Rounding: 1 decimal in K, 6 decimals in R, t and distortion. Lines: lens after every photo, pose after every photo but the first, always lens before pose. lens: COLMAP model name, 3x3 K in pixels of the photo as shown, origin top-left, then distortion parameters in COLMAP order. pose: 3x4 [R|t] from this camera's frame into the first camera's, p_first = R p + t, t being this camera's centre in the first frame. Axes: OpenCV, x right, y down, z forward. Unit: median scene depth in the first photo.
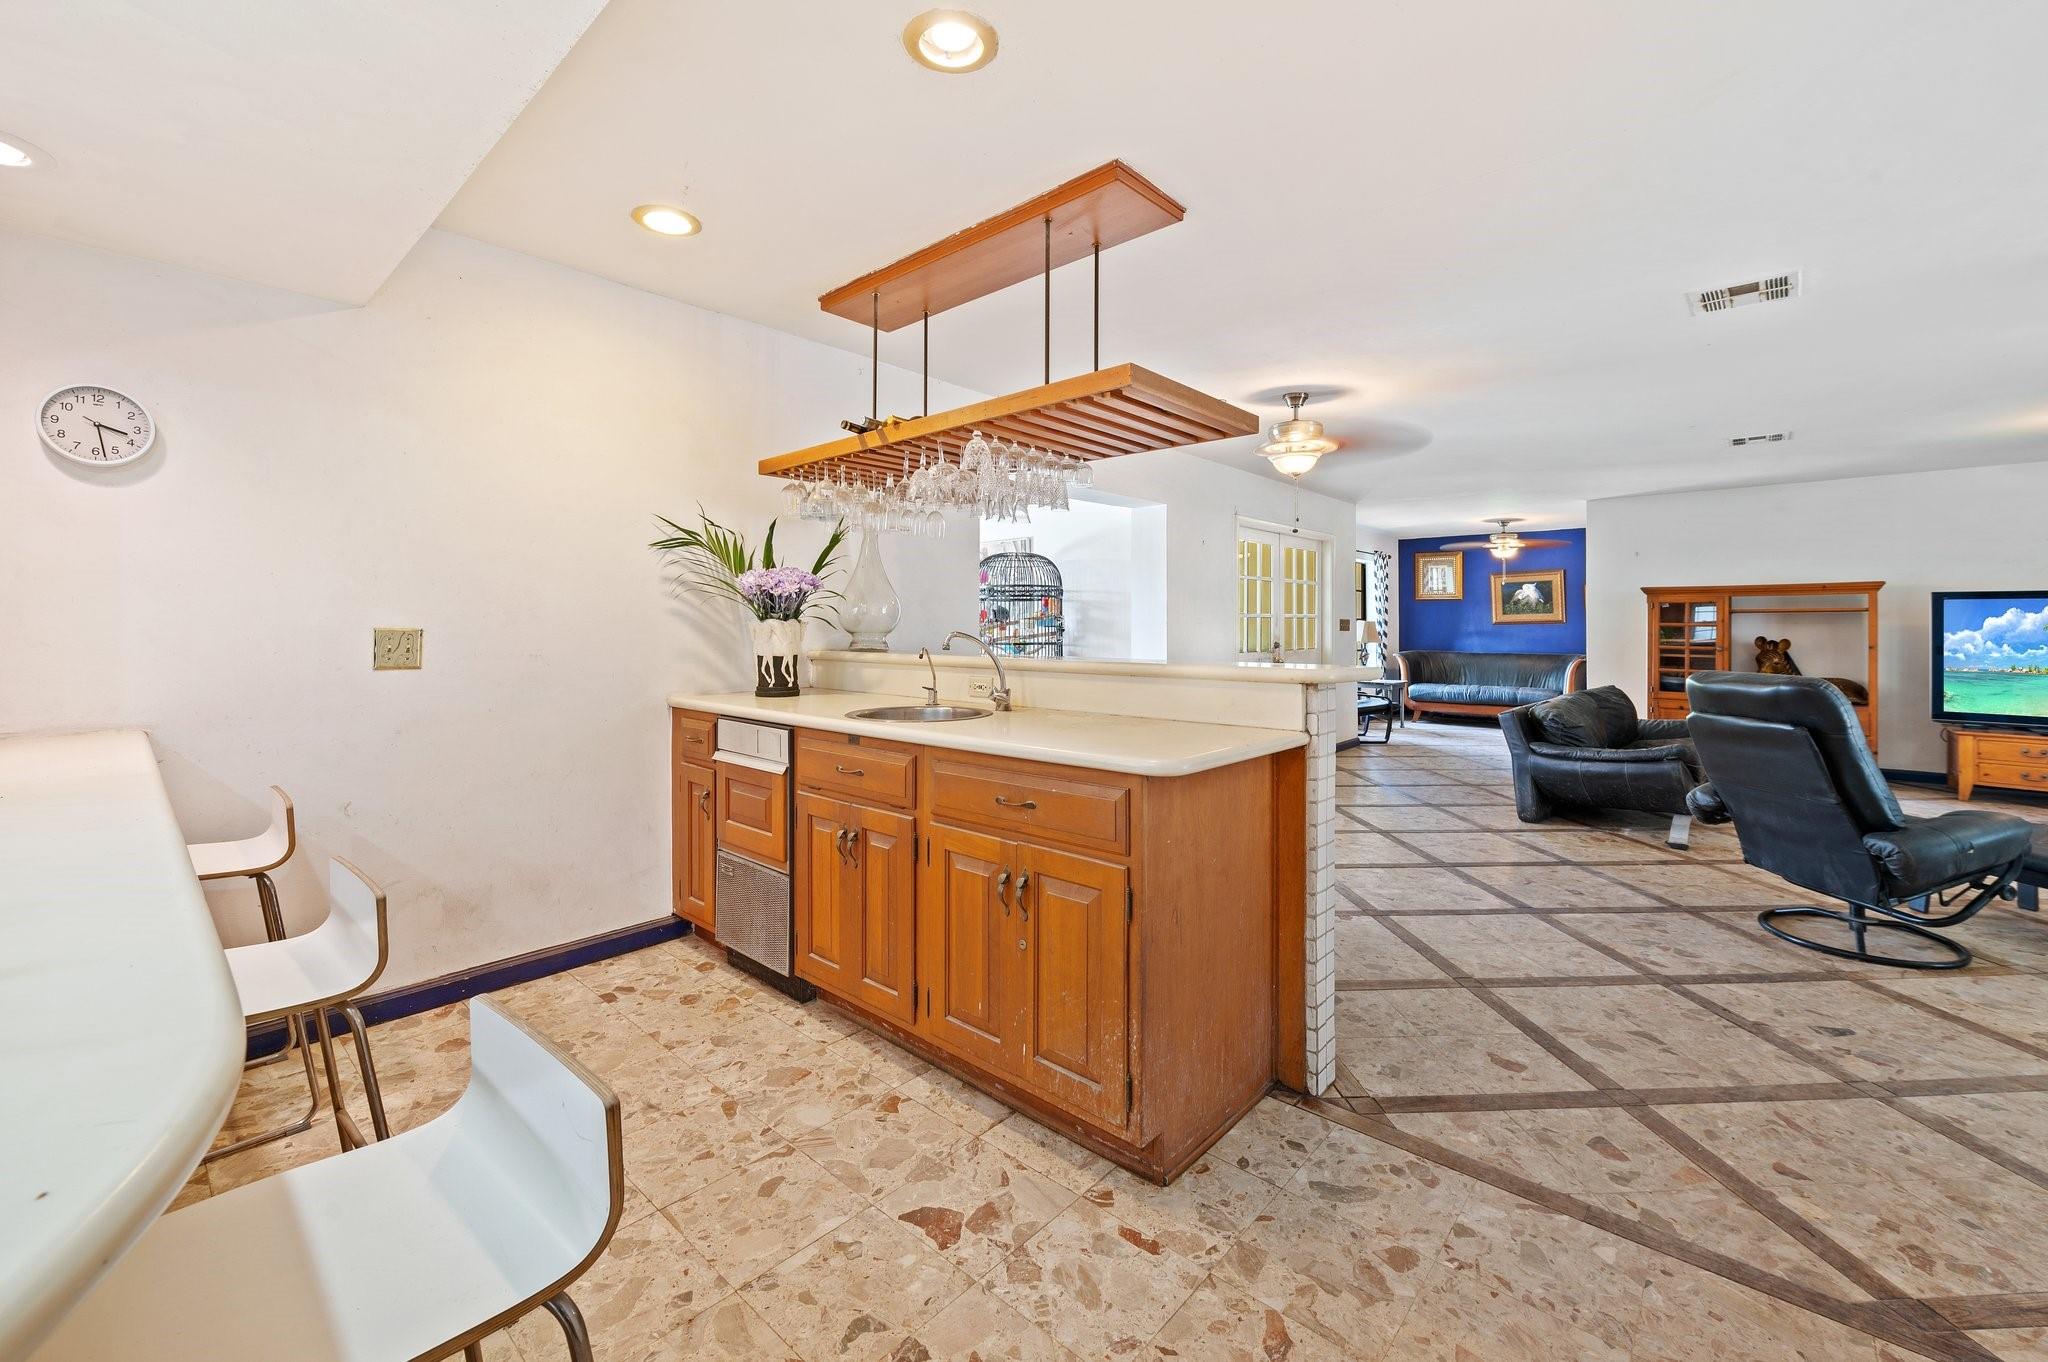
lens RADIAL K [[818.7, 0, 1033.0], [0, 818.7, 627.4], [0, 0, 1]] dist [-0.010320, -0.000295]
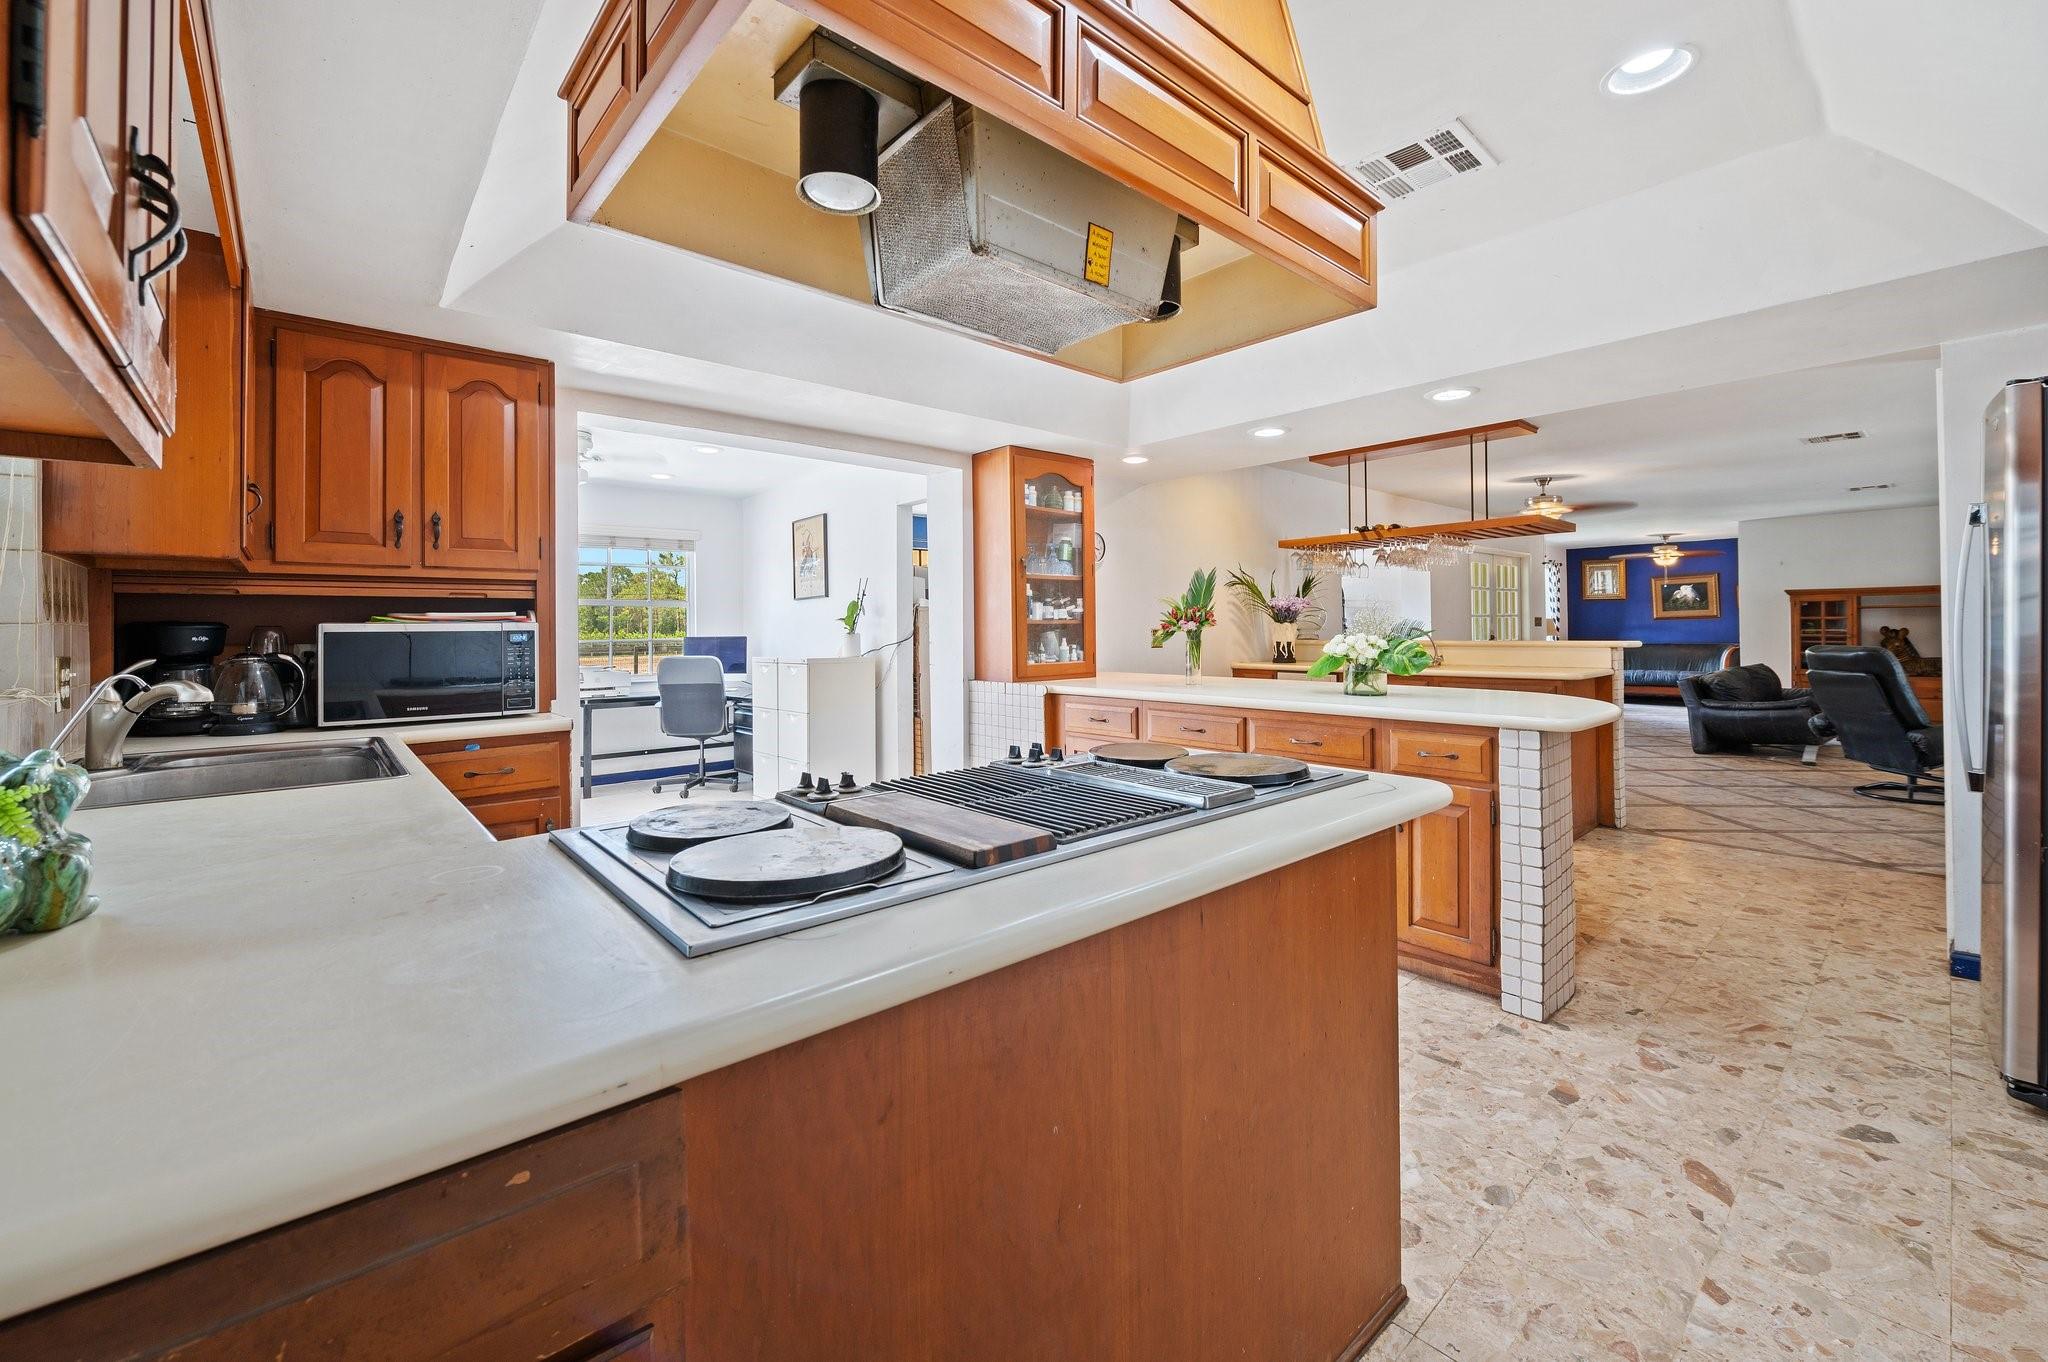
lens RADIAL K [[818.7, 0, 1042.8], [0, 818.7, 628.9], [0, 0, 1]] dist [-0.010320, -0.000295]
pose [[0.993933, -0.012384, -0.109289, -0.303944], [0.012360, 0.999923, -0.000896, -0.000035], [0.109292, -0.000460, 0.994010, -0.437714]]
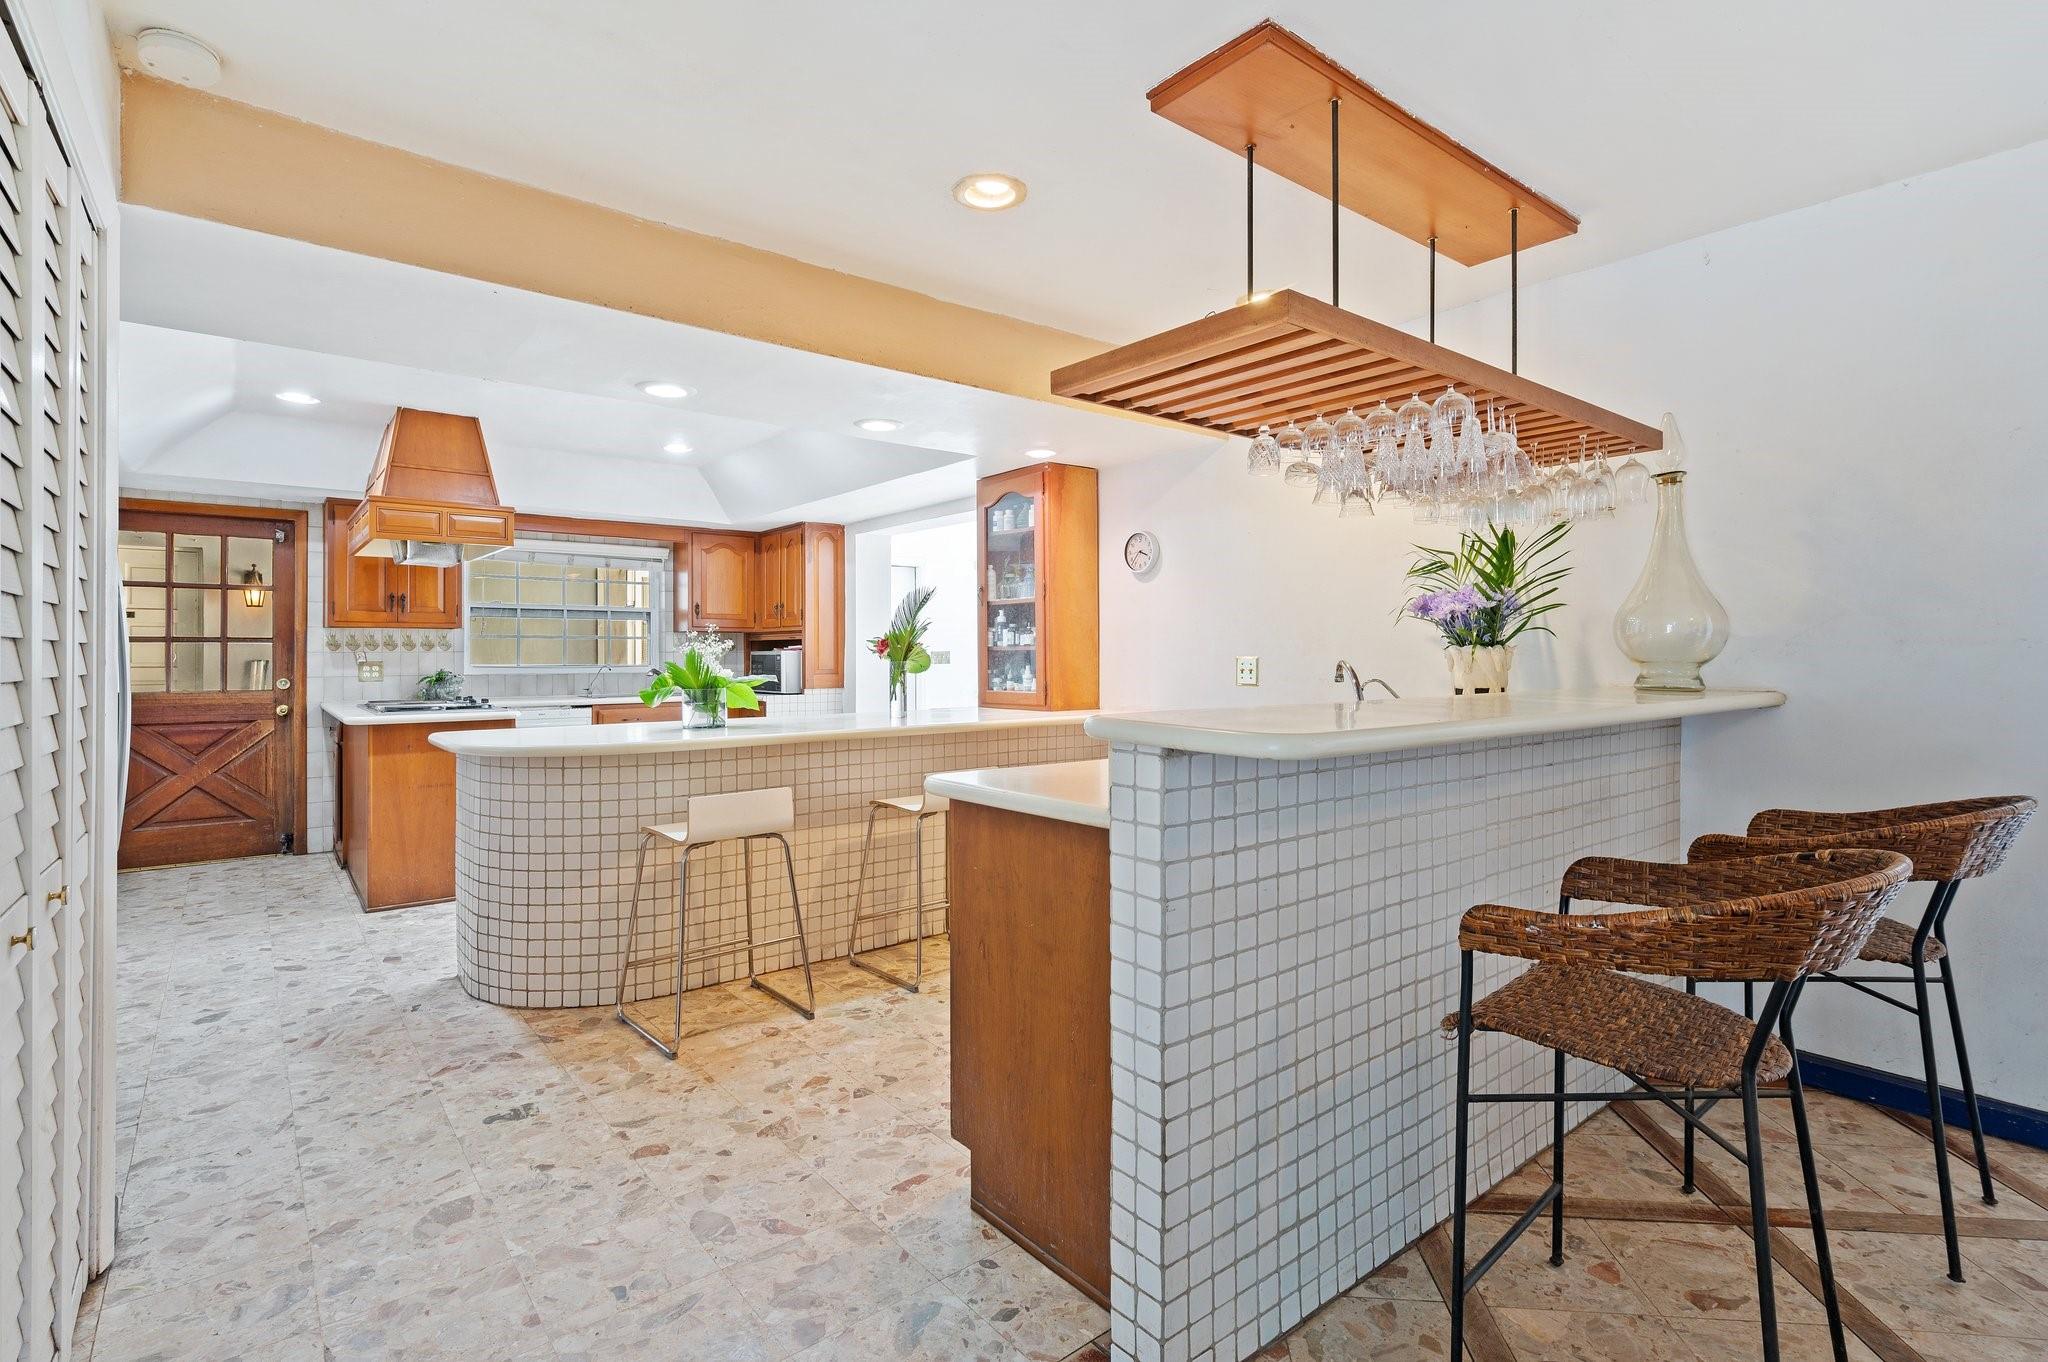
lens RADIAL K [[976.3, 0, 1055.4], [0, 976.3, 645.5], [0, 0, 1]] dist [-0.002542, 0.000730]
pose [[-0.138770, -0.011816, -0.990254, 0.346309], [0.000170, 0.999929, -0.011956, 0.000515], [0.990325, -0.001827, -0.138758, 0.324663]]
